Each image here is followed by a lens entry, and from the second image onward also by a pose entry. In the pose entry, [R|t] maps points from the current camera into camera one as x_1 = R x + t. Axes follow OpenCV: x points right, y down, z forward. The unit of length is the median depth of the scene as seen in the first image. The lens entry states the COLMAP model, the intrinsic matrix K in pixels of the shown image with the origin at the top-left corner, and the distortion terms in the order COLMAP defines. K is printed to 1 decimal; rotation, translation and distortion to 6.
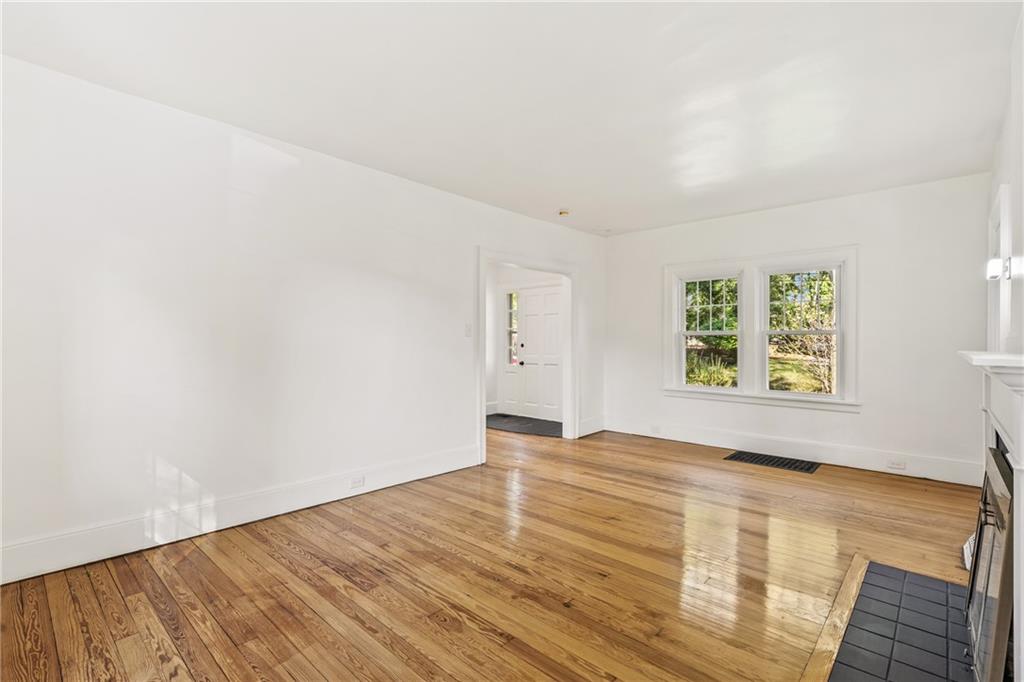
lens RADIAL K [[466.3, 0, 513.6], [0, 466.3, 341.5], [0, 0, 1]] dist [-0.003641, -0.000700]
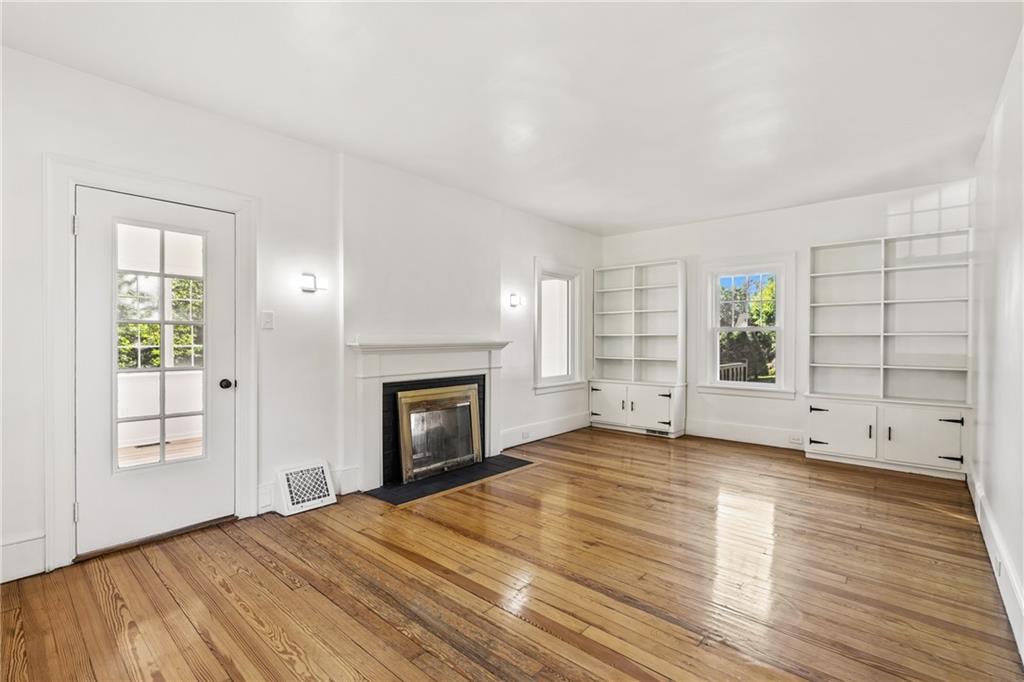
lens RADIAL K [[466.3, 0, 511.1], [0, 466.3, 339.5], [0, 0, 1]] dist [-0.003641, -0.000700]
pose [[-0.999782, -0.008704, -0.019000, 0.425597], [-0.008775, 0.999955, 0.003627, 0.003311], [0.018967, 0.003793, -0.999813, 2.068894]]
